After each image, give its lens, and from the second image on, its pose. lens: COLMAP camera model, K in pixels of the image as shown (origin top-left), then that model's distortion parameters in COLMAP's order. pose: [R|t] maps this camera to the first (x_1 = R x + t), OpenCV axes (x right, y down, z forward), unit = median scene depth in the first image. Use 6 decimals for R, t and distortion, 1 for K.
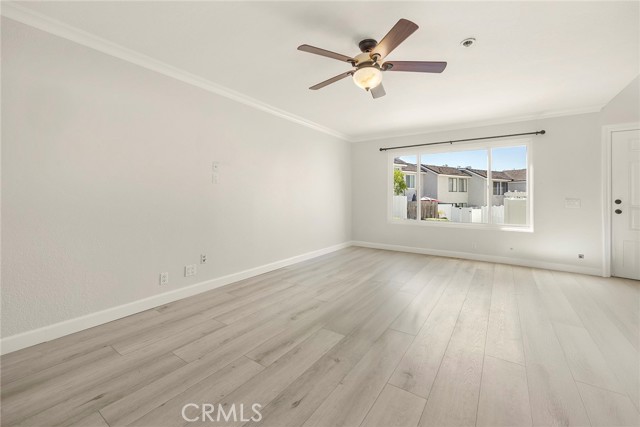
lens RADIAL K [[257.3, 0, 324.2], [0, 257.3, 198.9], [0, 0, 1]] dist [-0.001078, -0.000080]
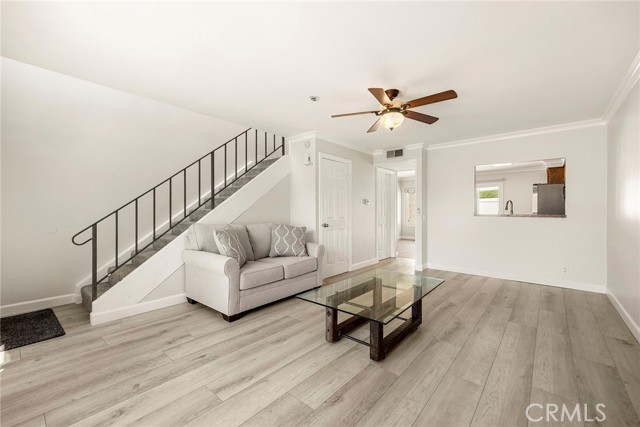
lens RADIAL K [[254.9, 0, 320.0], [0, 254.9, 213.5], [0, 0, 1]] dist [-0.000212, 0.000018]
pose [[-0.989214, -0.005667, 0.146370, 0.336000], [-0.005271, 0.999981, 0.003093, -0.021151], [-0.146385, 0.002288, -0.989225, 2.316498]]
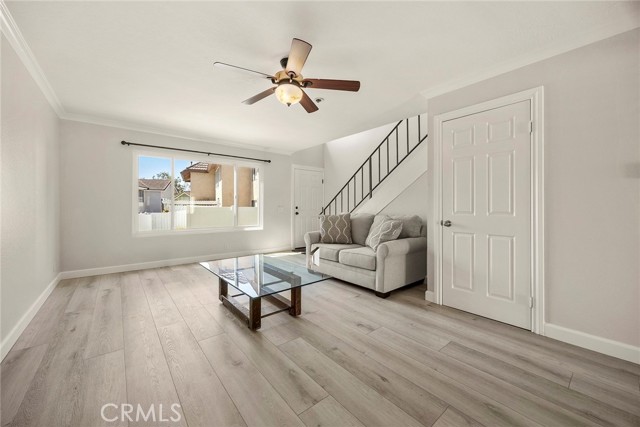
lens RADIAL K [[244.7, 0, 319.7], [0, 244.7, 206.4], [0, 0, 1]] dist [-0.000975, 0.000062]
pose [[0.289226, -0.002908, 0.957256, -0.787911], [0.001331, 0.999996, 0.002636, -0.005801], [-0.957260, 0.000512, 0.289229, 0.586698]]
